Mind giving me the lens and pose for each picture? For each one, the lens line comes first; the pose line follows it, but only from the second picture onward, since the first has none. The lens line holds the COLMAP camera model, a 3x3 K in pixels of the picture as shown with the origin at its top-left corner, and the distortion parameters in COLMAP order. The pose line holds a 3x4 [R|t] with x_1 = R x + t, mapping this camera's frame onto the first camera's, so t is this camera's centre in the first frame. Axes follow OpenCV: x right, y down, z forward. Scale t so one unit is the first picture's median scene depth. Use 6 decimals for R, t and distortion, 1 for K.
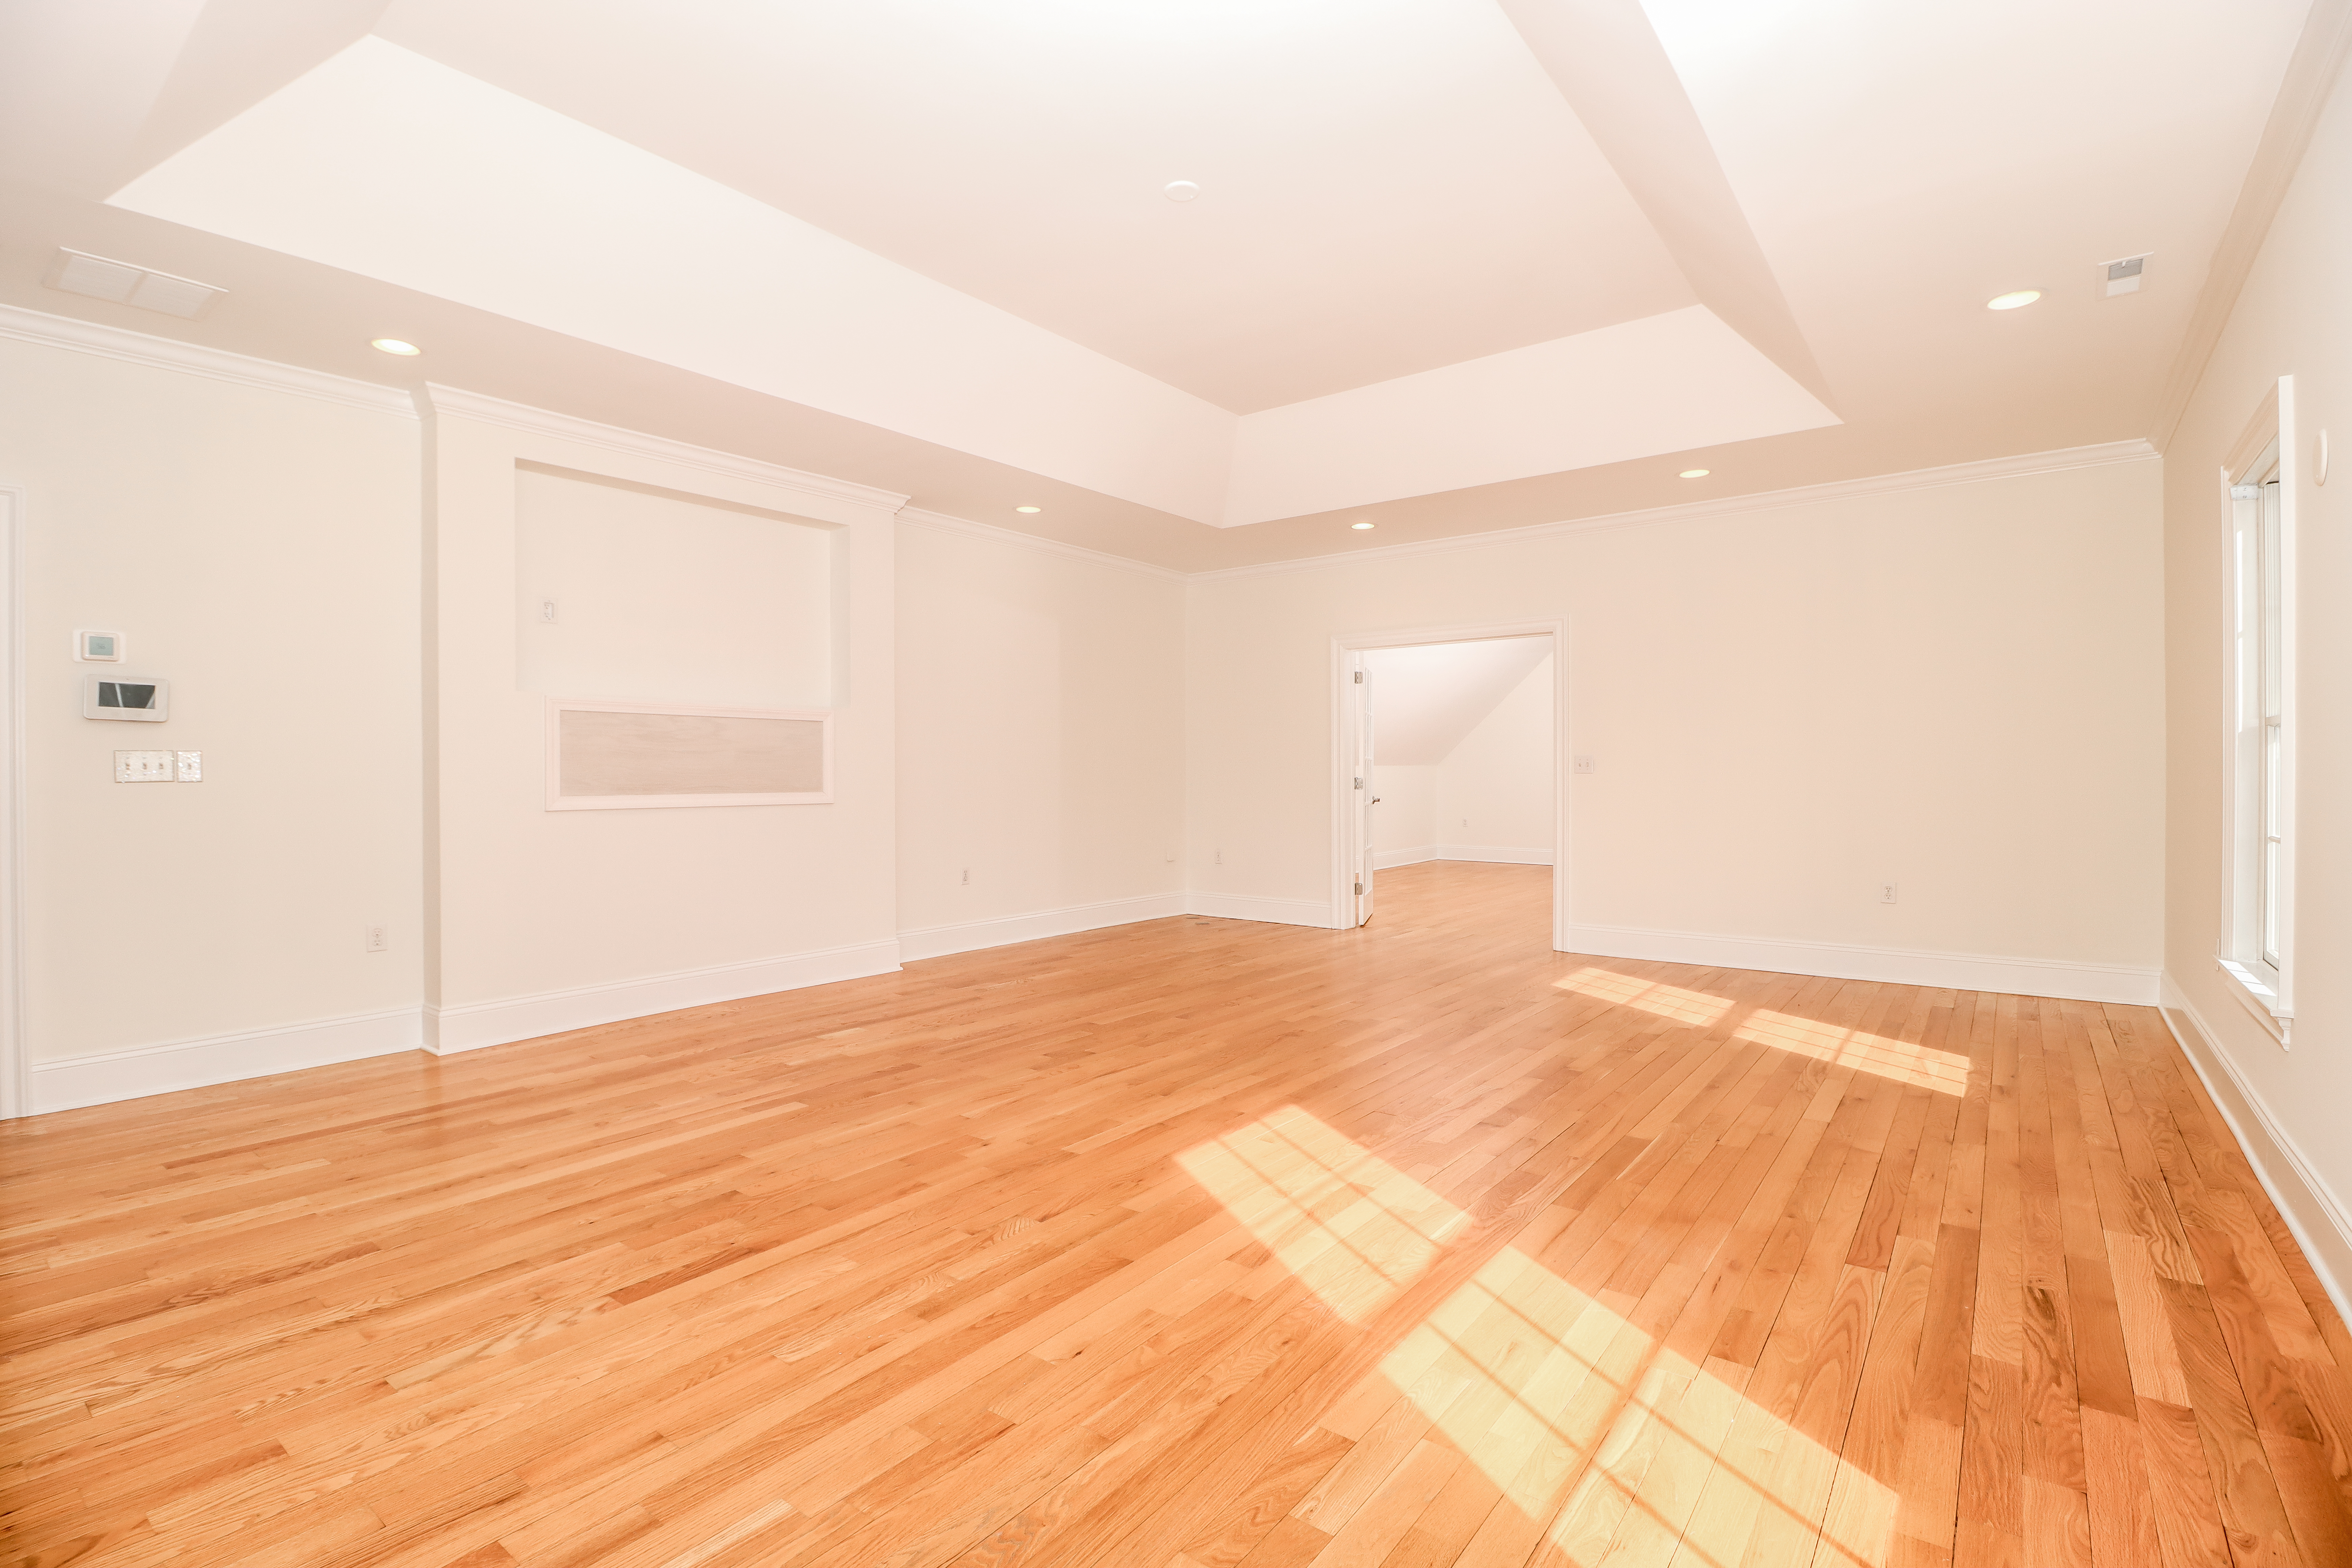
lens RADIAL K [[1090.9, 0, 1182.9], [0, 1090.9, 776.3], [0, 0, 1]] dist [-0.011639, -0.003075]
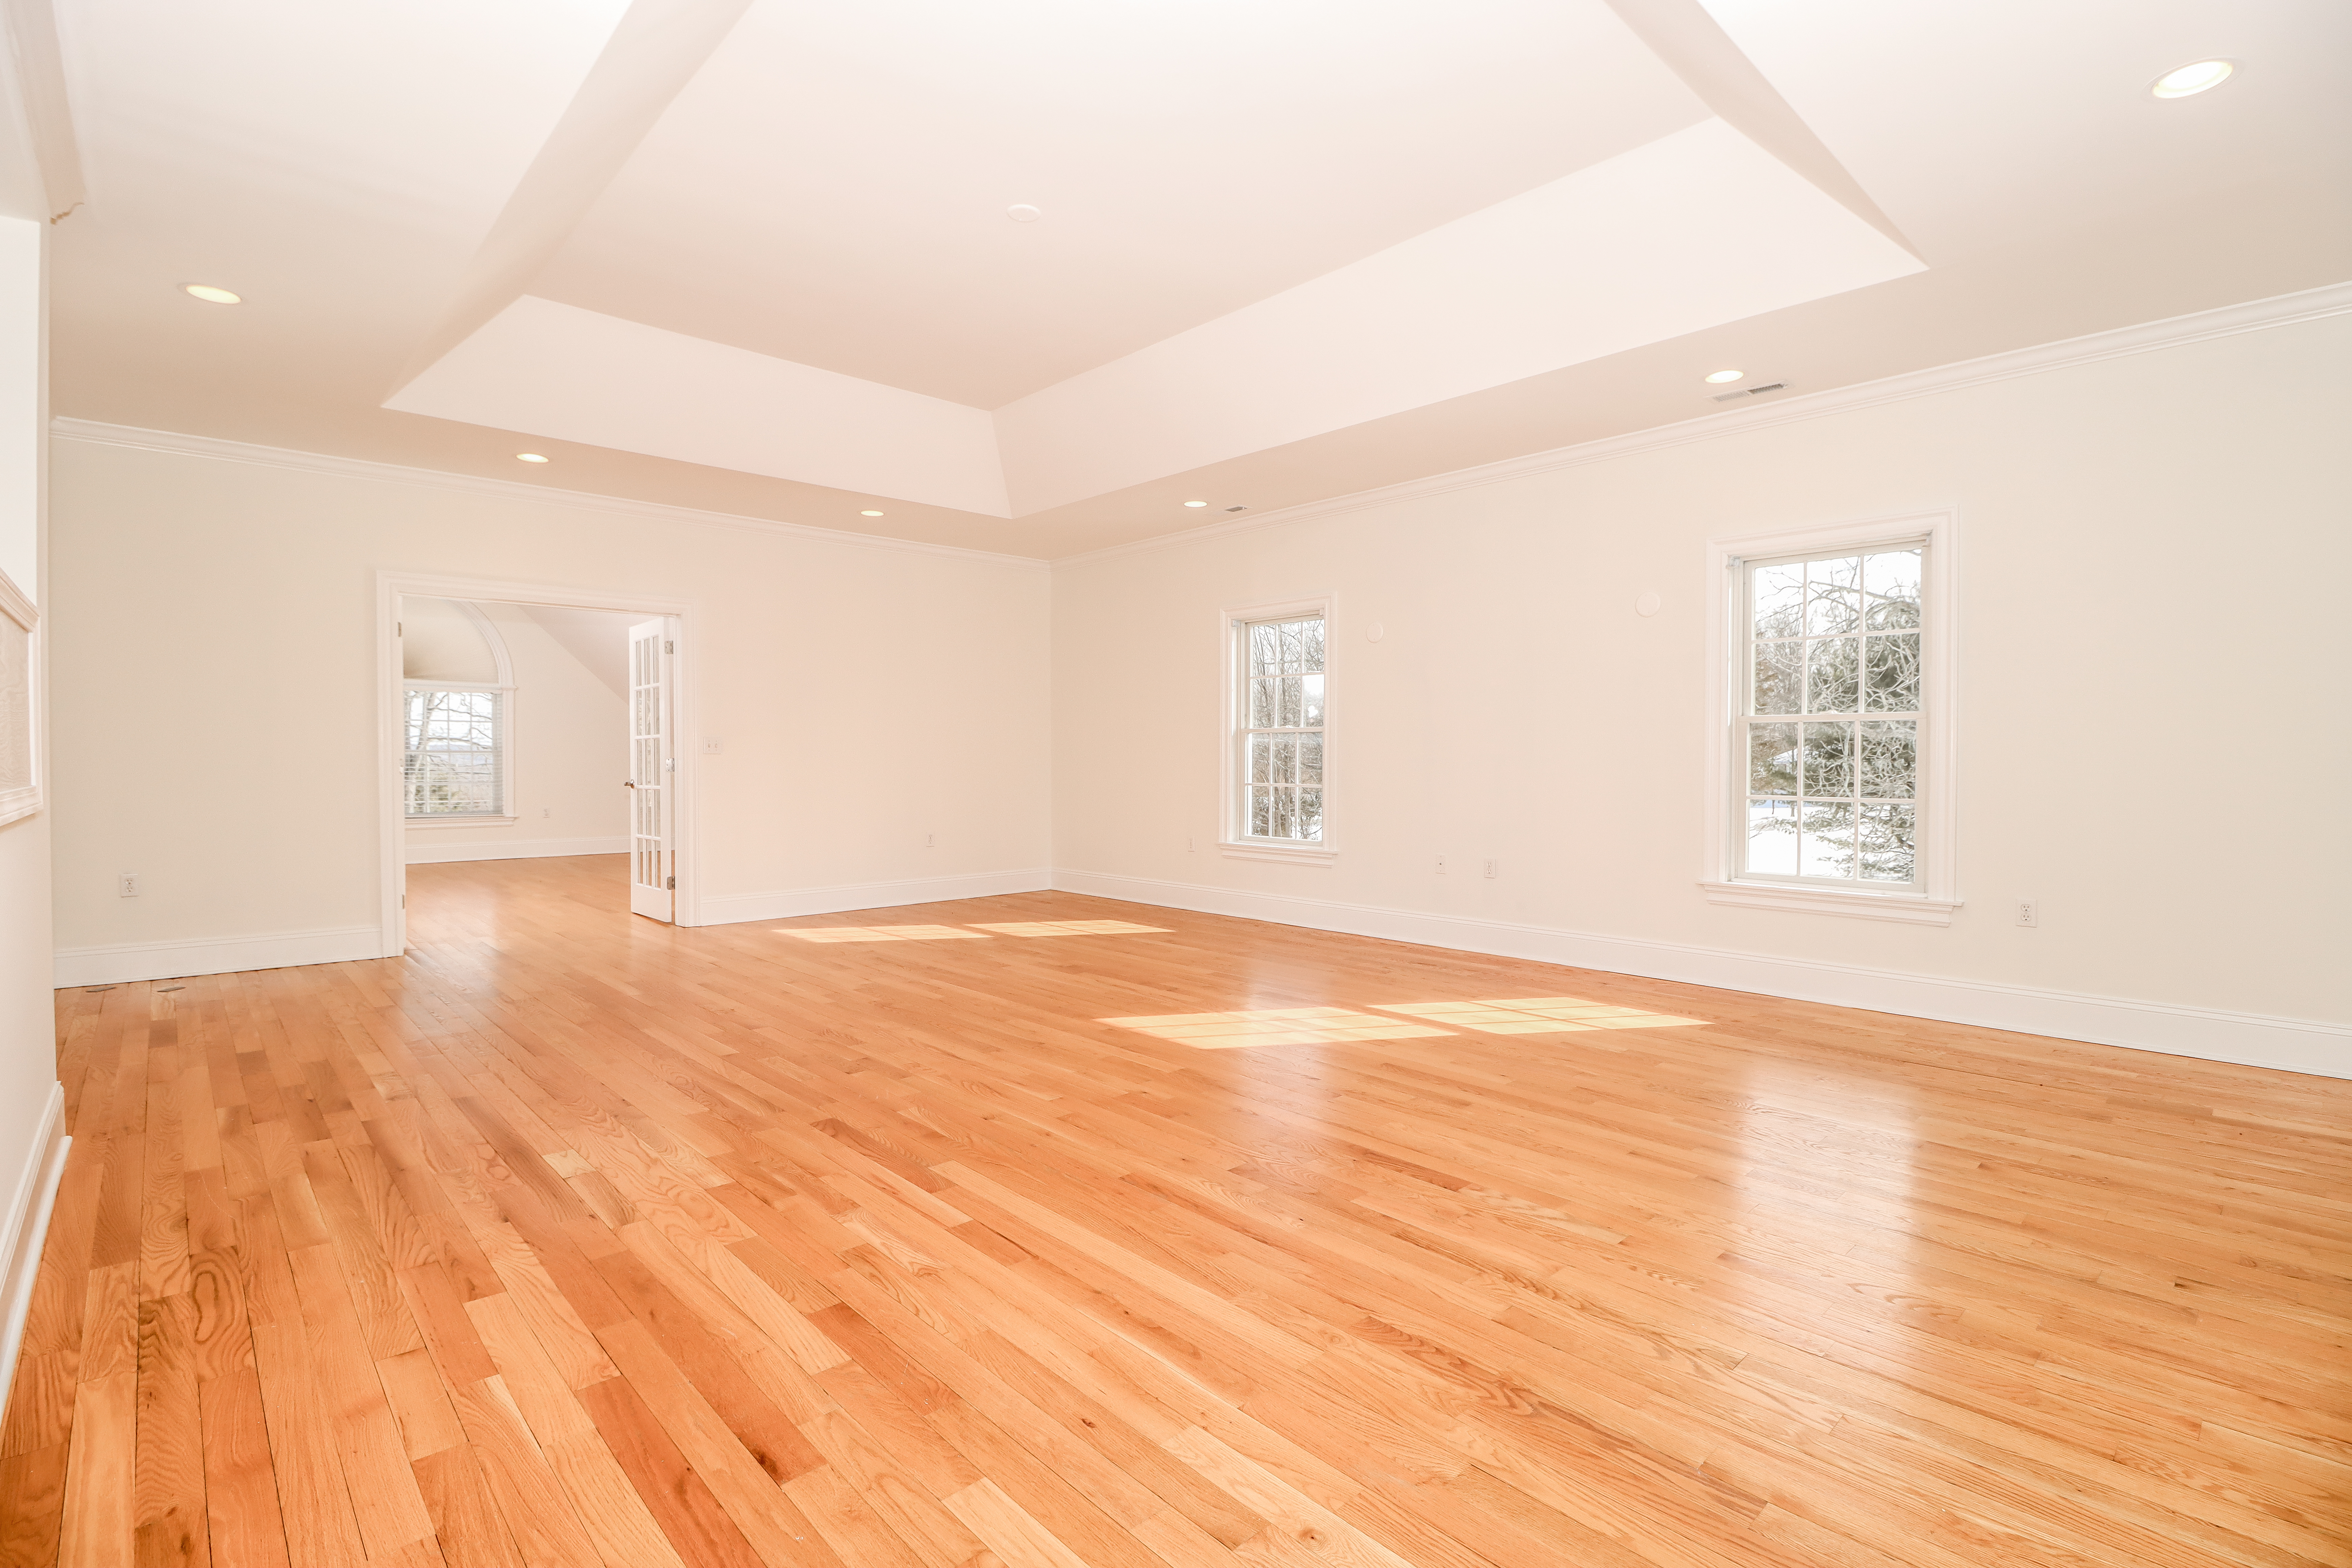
lens RADIAL K [[1090.9, 0, 1186.9], [0, 1090.9, 778.6], [0, 0, 1]] dist [-0.011639, -0.003075]
pose [[0.162518, -0.016588, 0.986566, -1.466033], [0.007408, 0.999851, 0.015591, 0.015200], [-0.986678, 0.004775, 0.162617, 0.932708]]
